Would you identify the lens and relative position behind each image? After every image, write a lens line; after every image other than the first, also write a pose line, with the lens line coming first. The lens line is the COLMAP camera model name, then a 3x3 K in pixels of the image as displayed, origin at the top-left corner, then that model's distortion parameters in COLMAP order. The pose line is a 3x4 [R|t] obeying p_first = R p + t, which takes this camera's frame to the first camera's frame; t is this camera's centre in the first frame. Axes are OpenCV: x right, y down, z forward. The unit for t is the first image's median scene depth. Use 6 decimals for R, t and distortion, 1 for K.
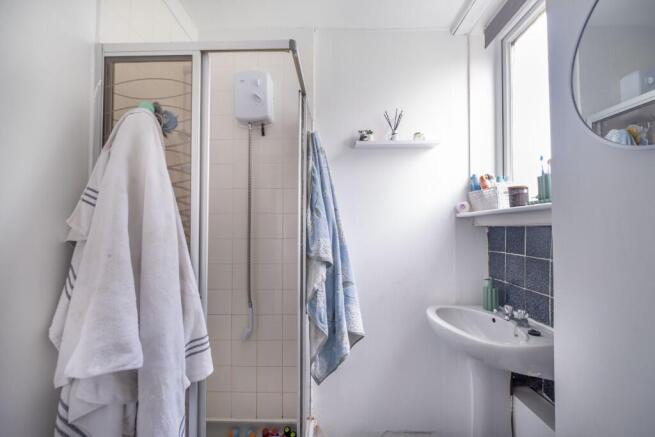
lens RADIAL K [[286.0, 0, 325.8], [0, 286.0, 220.3], [0, 0, 1]] dist [-0.001938, 0.000053]
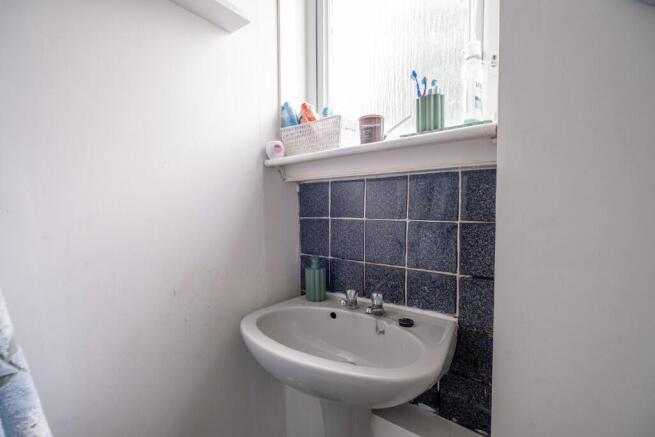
lens RADIAL K [[286.0, 0, 325.8], [0, 286.0, 220.3], [0, 0, 1]] dist [-0.001938, 0.000053]
pose [[0.592838, -0.046204, 0.803995, 0.033507], [-0.013167, 0.997663, 0.067043, 0.070409], [-0.805214, -0.050332, 0.590844, 0.572121]]
